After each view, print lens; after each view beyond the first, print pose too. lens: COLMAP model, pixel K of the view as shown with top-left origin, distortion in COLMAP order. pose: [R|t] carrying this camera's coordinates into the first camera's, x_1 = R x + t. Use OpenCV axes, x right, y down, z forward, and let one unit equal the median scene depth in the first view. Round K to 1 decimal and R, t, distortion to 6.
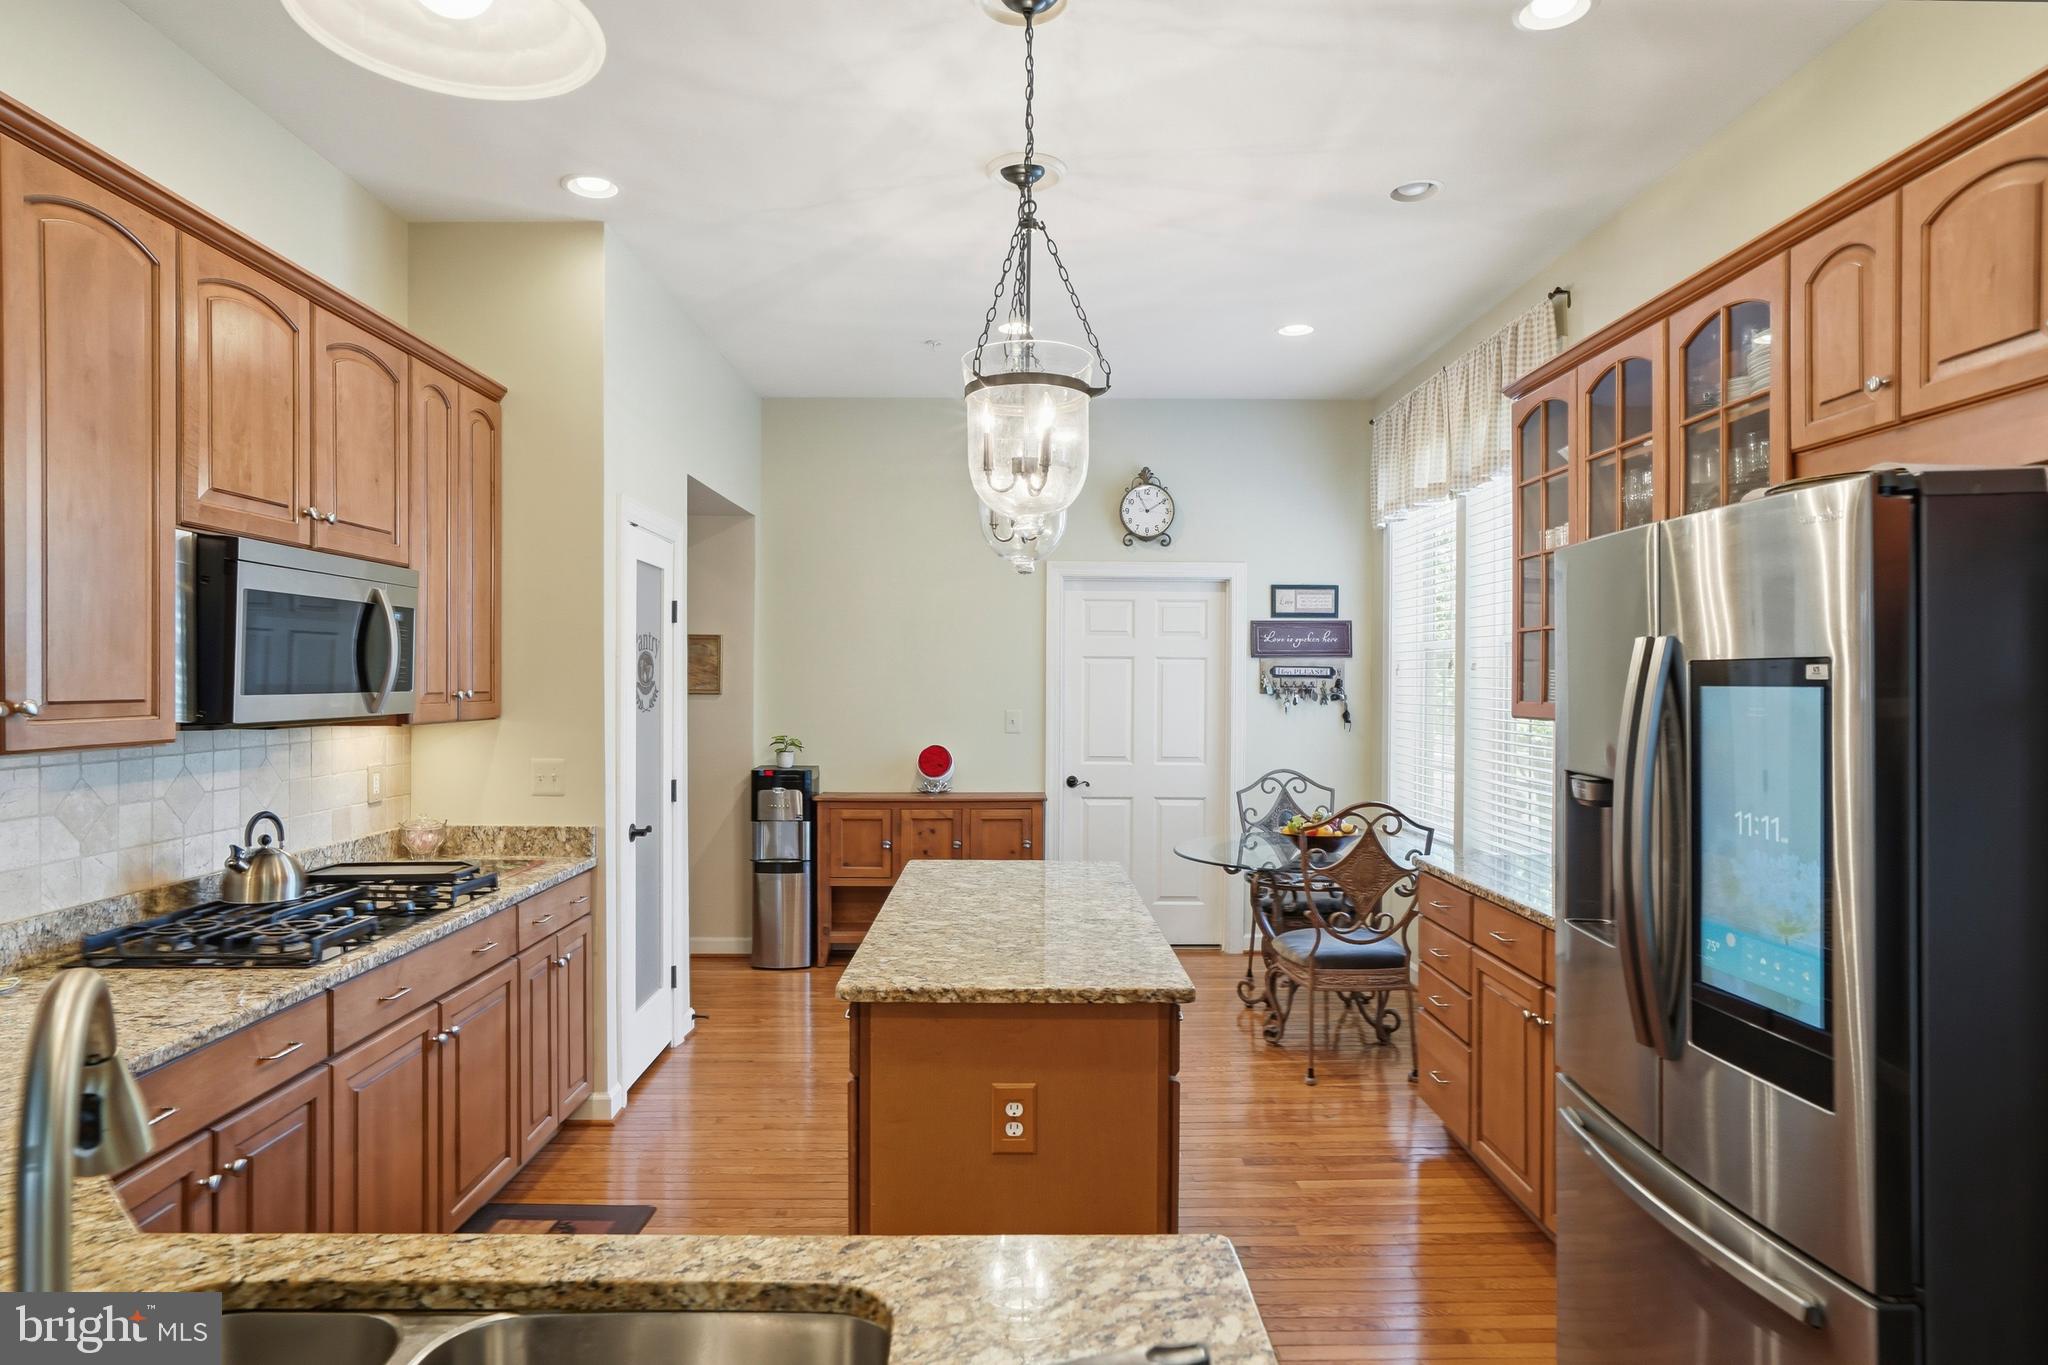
lens RADIAL K [[1174.4, 0, 1024.0], [0, 1174.4, 682.5], [0, 0, 1]] dist [-0.003402, 0.021674]
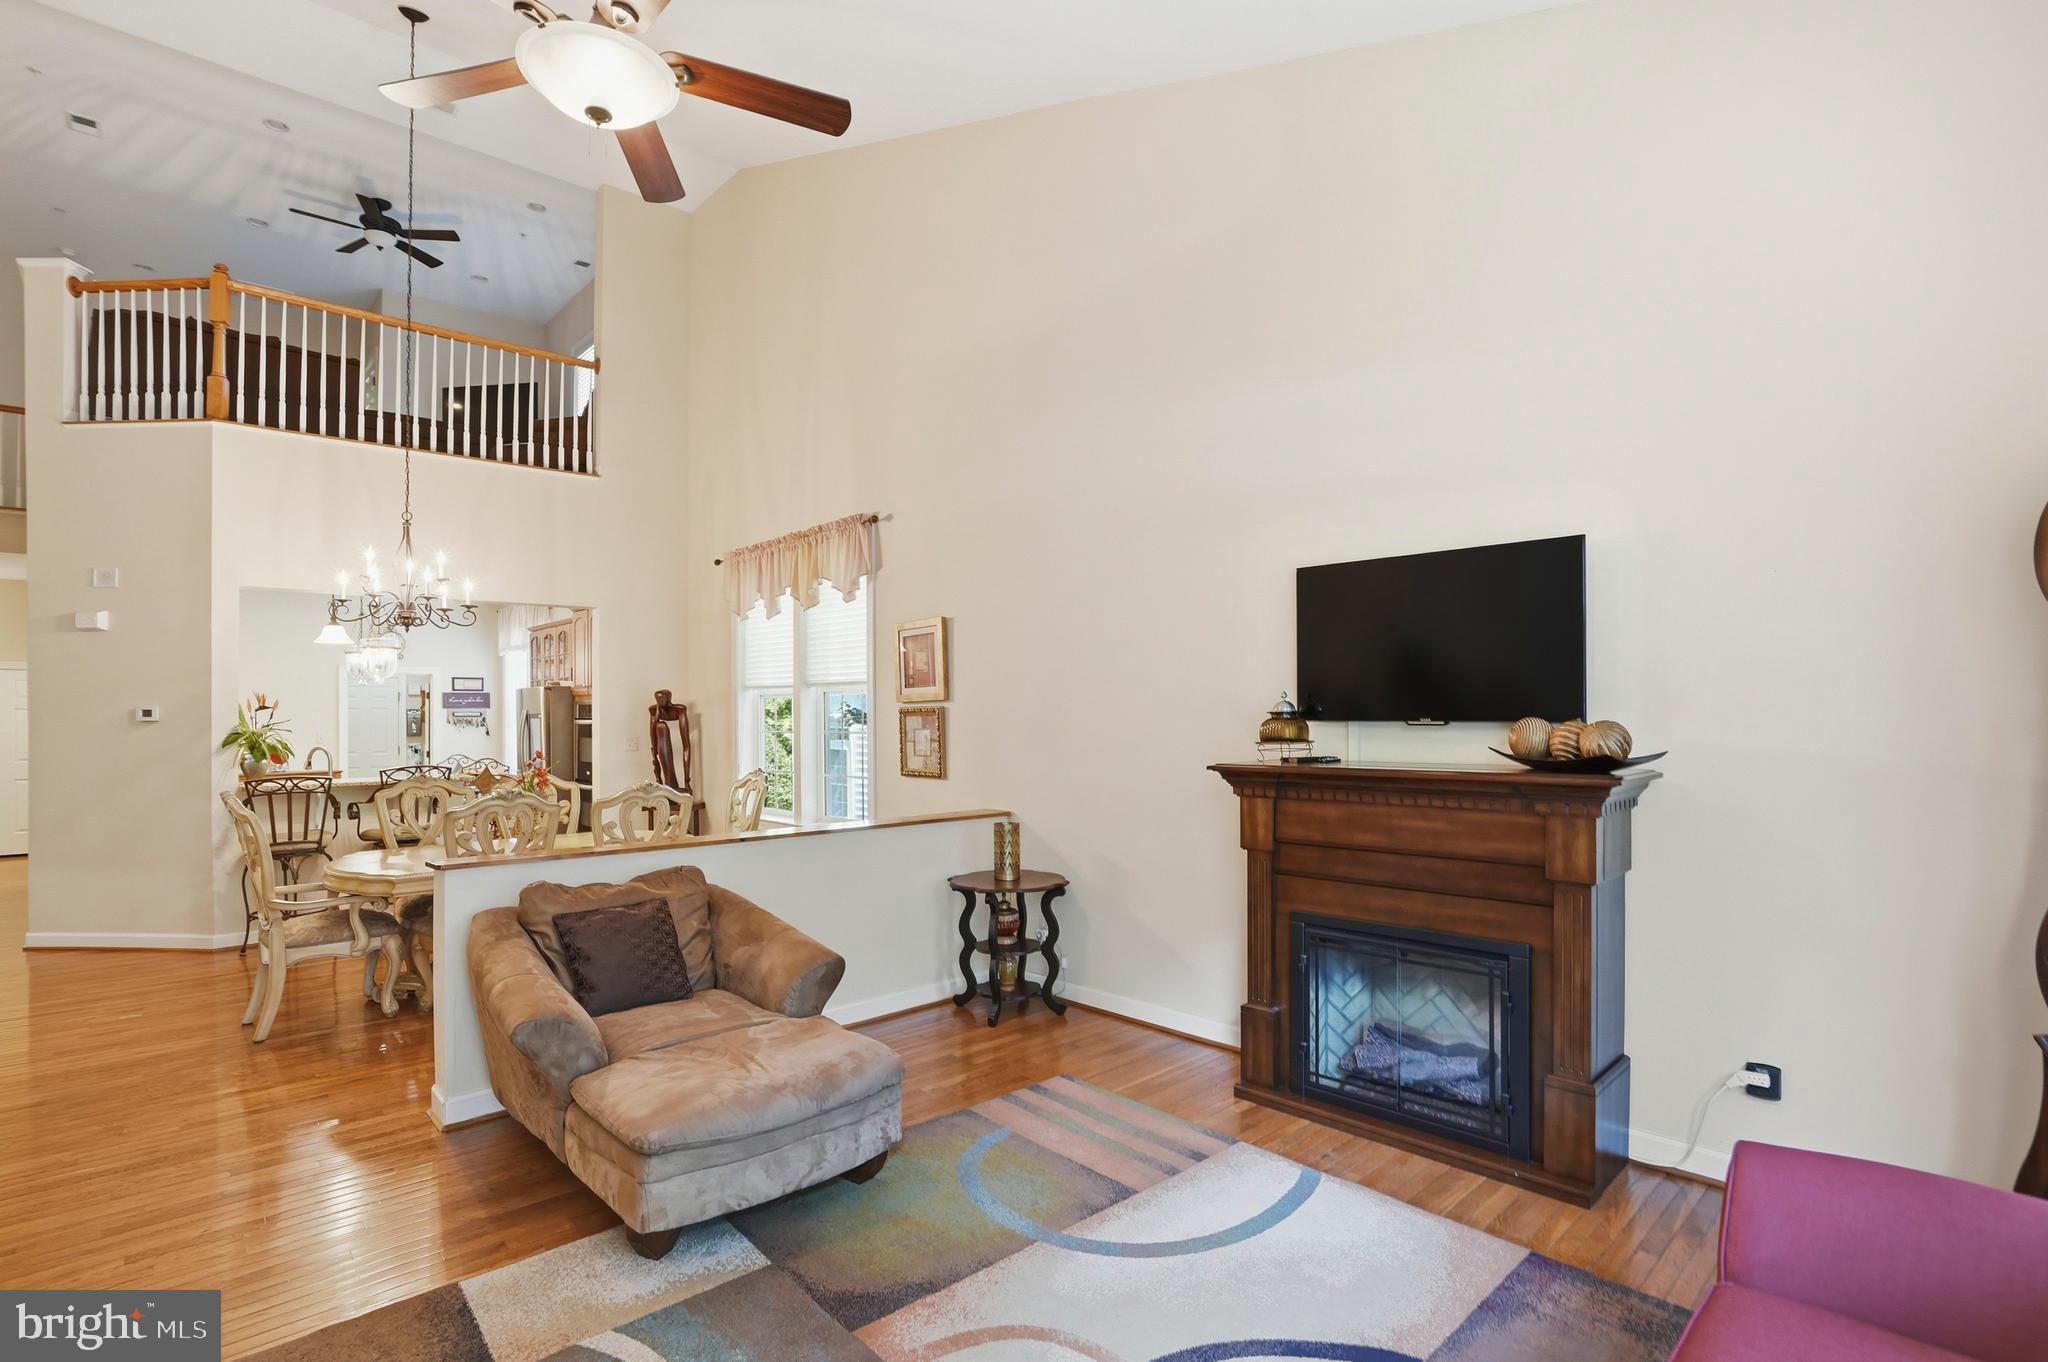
lens RADIAL K [[970.9, 0, 1020.3], [0, 970.9, 710.6], [0, 0, 1]] dist [-0.058789, 0.023141]
pose [[0.744099, -0.006000, 0.668042, -0.503275], [0.010153, 0.999946, -0.002328, -0.001473], [-0.667992, 0.008515, 0.744120, -2.713850]]
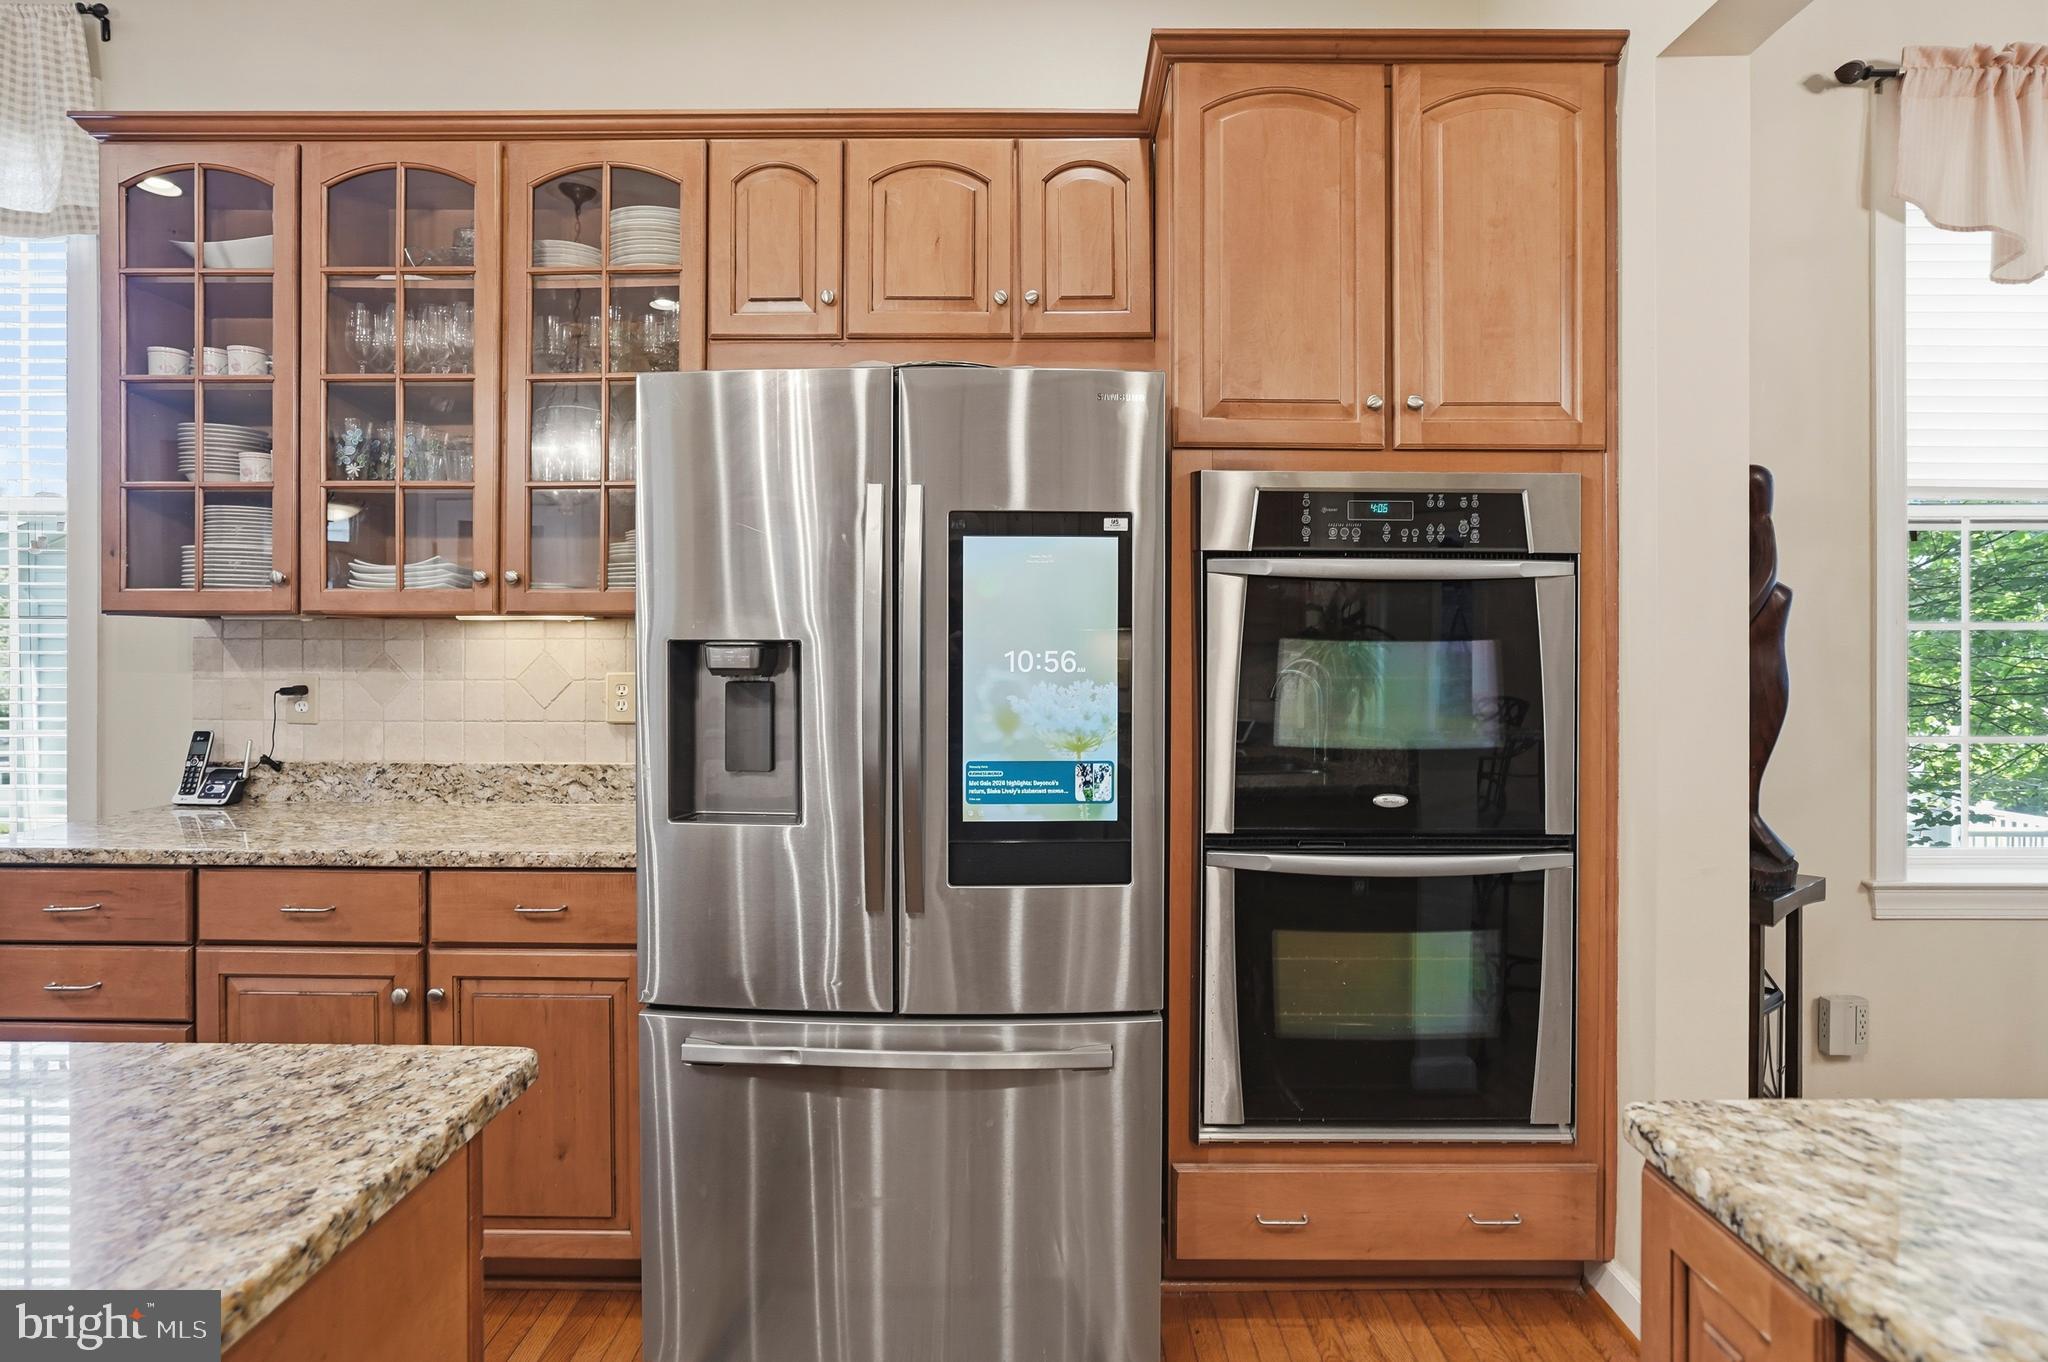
lens RADIAL K [[1093.6, 0, 1026.3], [0, 1093.6, 647.5], [0, 0, 1]] dist [-0.040117, 0.031163]
pose [[0.022893, 0.002542, 0.999735, -0.257457], [-0.000986, 0.999996, -0.002520, 0.069709], [-0.999737, -0.000929, 0.022895, 0.622265]]
